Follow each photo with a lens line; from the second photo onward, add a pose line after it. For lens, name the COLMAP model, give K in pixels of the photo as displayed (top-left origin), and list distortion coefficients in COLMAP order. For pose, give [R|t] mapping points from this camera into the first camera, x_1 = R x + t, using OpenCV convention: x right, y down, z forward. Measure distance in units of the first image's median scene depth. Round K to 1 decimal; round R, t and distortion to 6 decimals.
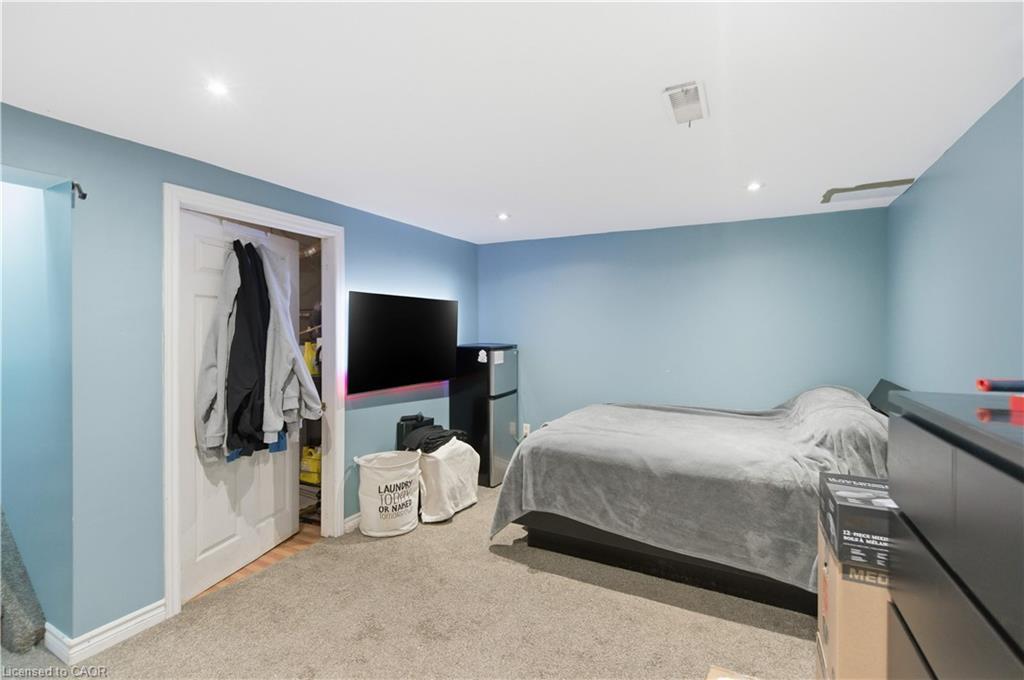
lens RADIAL K [[459.3, 0, 513.9], [0, 459.3, 338.7], [0, 0, 1]] dist [-0.000360, -0.000524]
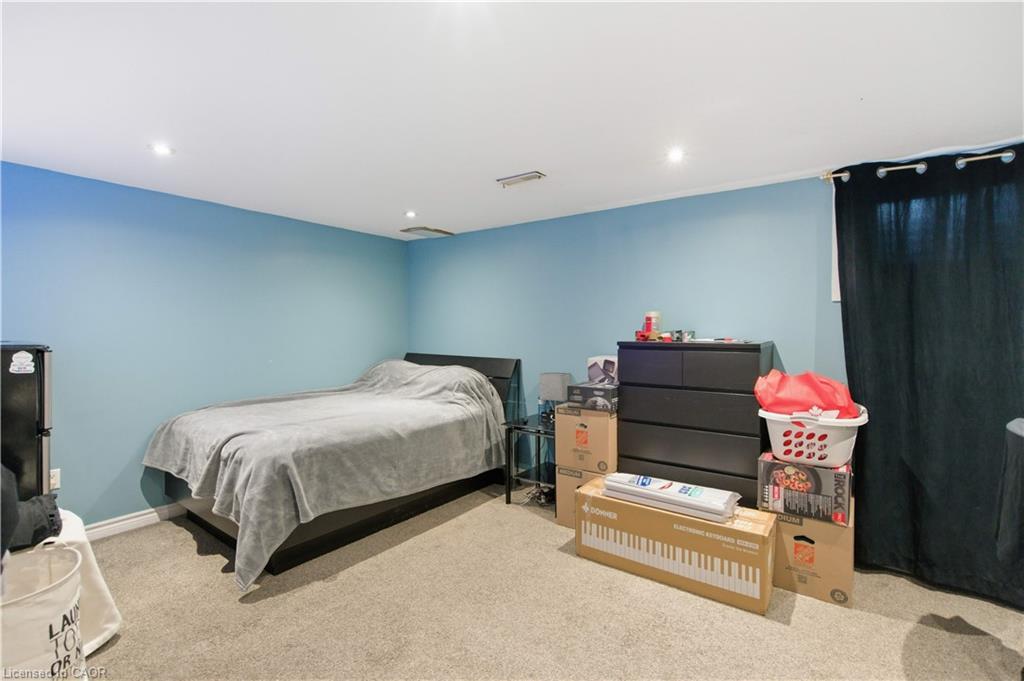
lens RADIAL K [[459.3, 0, 514.2], [0, 459.3, 332.2], [0, 0, 1]] dist [-0.000360, -0.000524]
pose [[0.172186, -0.017536, 0.984908, -0.775445], [0.014613, 0.999777, 0.015246, 0.002121], [-0.984956, 0.011767, 0.172404, 0.461273]]
